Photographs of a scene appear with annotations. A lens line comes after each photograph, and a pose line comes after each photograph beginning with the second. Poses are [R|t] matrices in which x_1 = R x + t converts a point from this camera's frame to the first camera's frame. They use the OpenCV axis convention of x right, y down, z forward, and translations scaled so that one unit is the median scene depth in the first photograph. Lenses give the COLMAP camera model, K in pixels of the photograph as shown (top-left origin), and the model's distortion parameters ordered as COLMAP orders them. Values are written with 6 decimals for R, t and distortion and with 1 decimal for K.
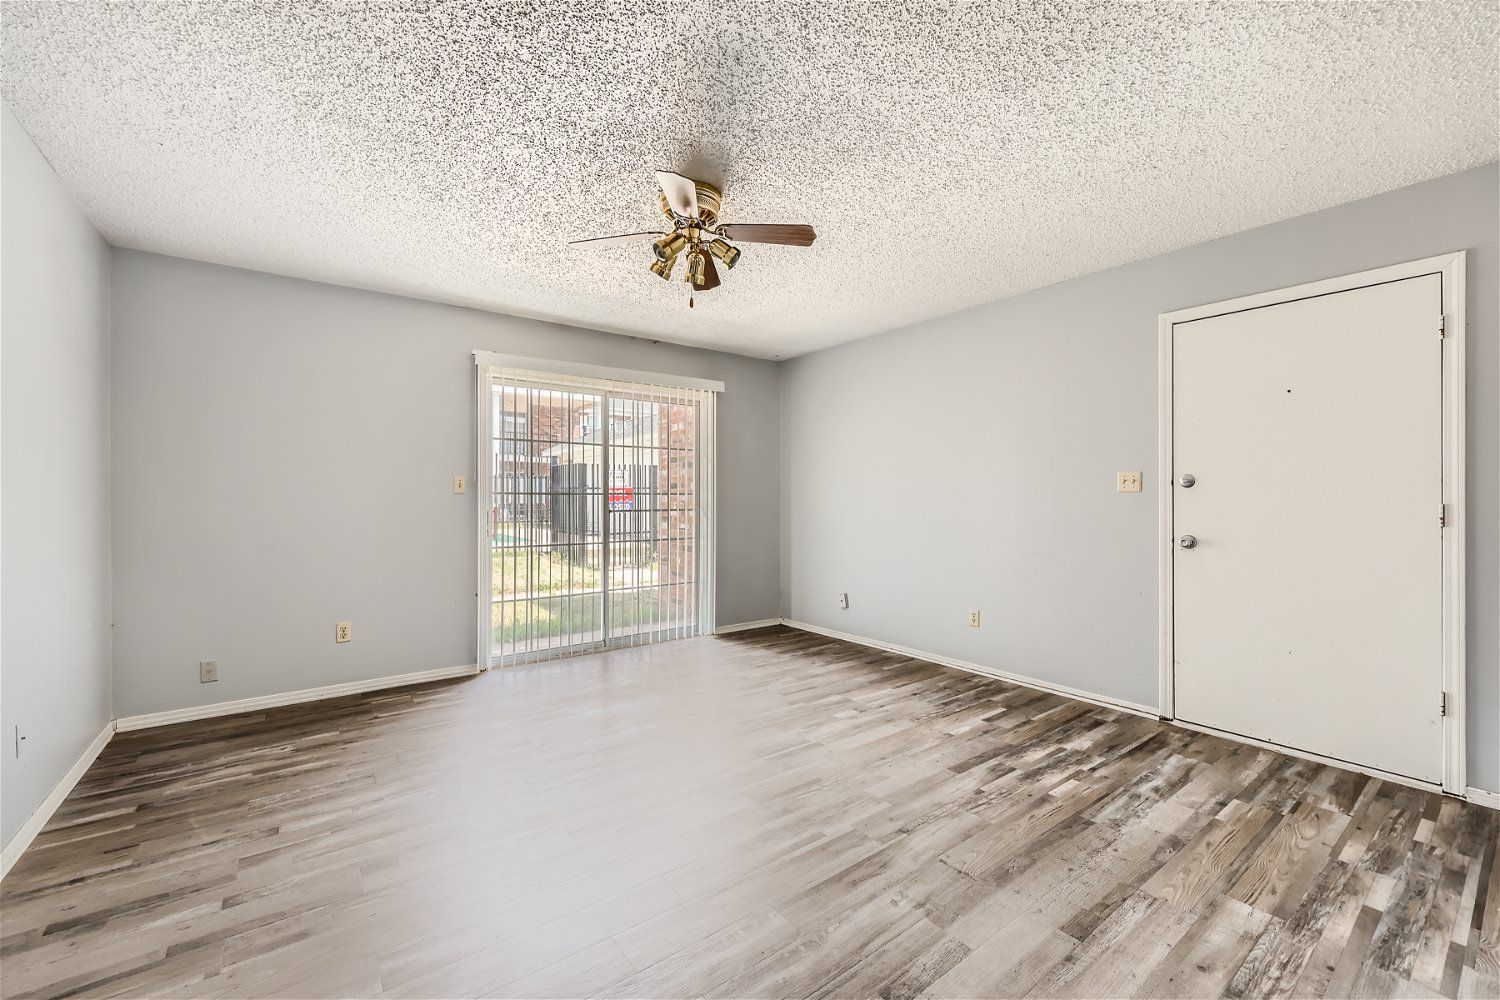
lens RADIAL K [[611.7, 0, 752.9], [0, 611.7, 500.3], [0, 0, 1]] dist [-0.001424, -0.000319]
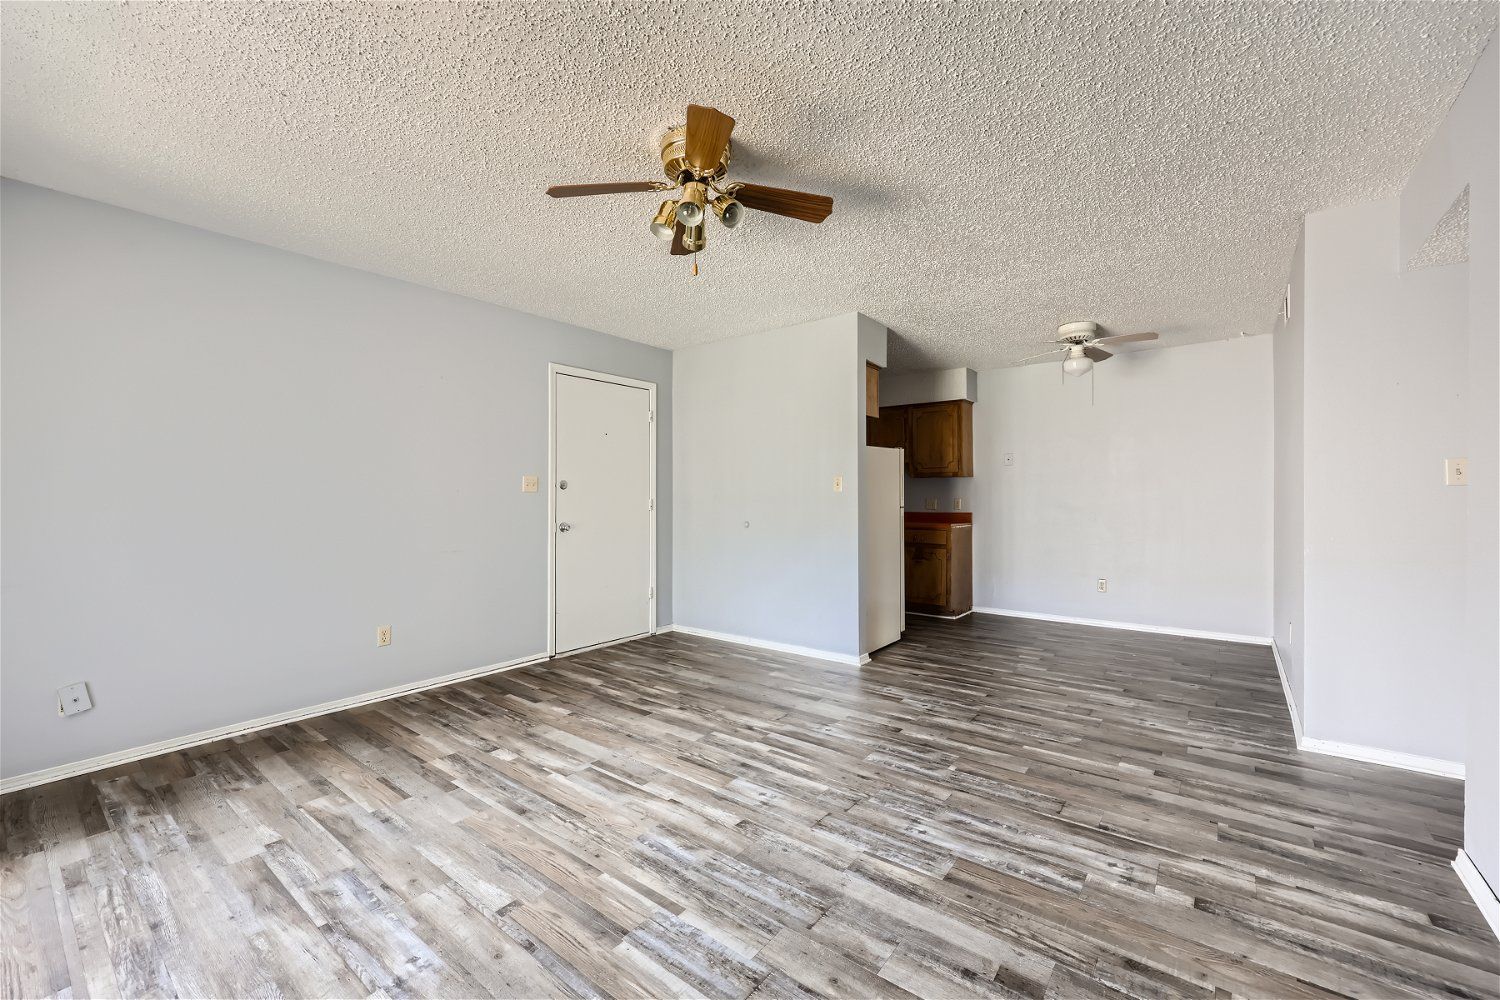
lens RADIAL K [[611.7, 0, 744.2], [0, 611.7, 492.5], [0, 0, 1]] dist [-0.001424, -0.000319]
pose [[-0.258033, 0.008409, 0.966100, -0.806908], [0.006895, 0.999953, -0.006862, -0.001124], [-0.966112, 0.004891, -0.258078, 0.976135]]
